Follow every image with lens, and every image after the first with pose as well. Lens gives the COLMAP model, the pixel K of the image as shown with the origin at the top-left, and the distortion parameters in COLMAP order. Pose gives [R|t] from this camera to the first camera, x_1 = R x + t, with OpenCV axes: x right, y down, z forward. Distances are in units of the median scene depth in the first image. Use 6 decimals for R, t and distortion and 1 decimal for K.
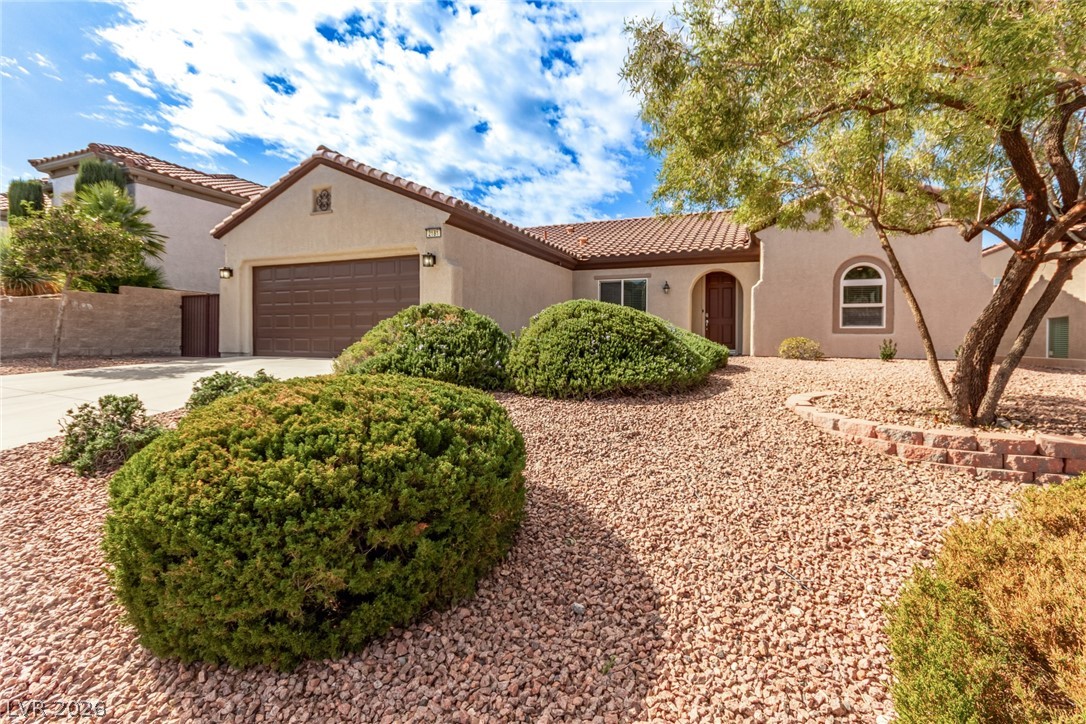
lens RADIAL K [[490.8, 0, 549.3], [0, 490.8, 355.3], [0, 0, 1]] dist [0.001217, 0.000071]
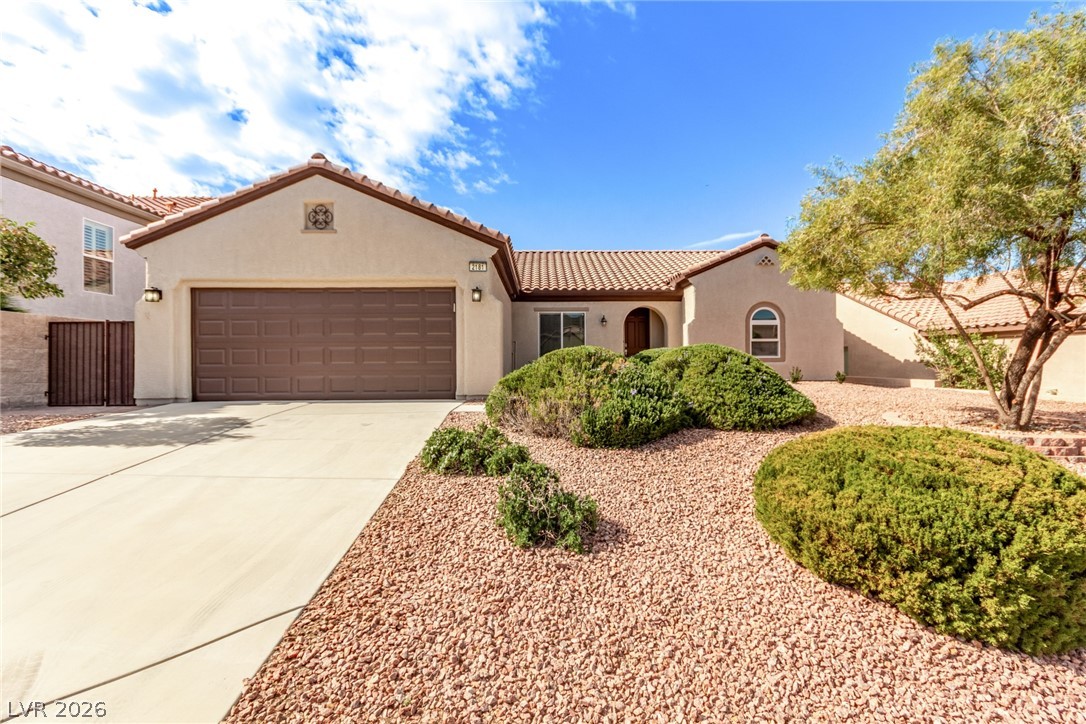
lens RADIAL K [[497.0, 0, 543.3], [0, 497.0, 367.1], [0, 0, 1]] dist [0.004948, 0.000365]
pose [[0.914480, -0.018105, 0.404225, -0.415296], [0.026038, 0.999561, -0.014135, -0.027844], [-0.403792, 0.023451, 0.914550, 0.046816]]
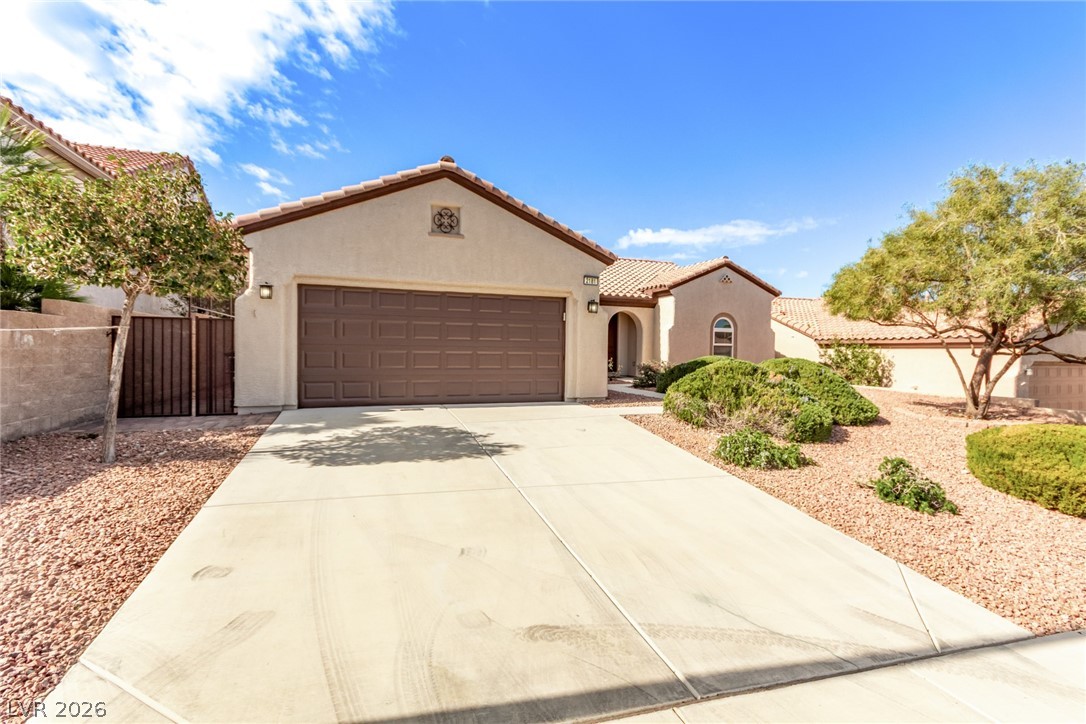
lens RADIAL K [[499.4, 0, 546.4], [0, 499.4, 361.7], [0, 0, 1]] dist [0.003477, 0.001144]
pose [[0.733167, -0.016109, 0.679858, -0.836567], [0.014109, 0.999865, 0.008477, -0.068289], [-0.679902, 0.003377, 0.733295, 0.222152]]
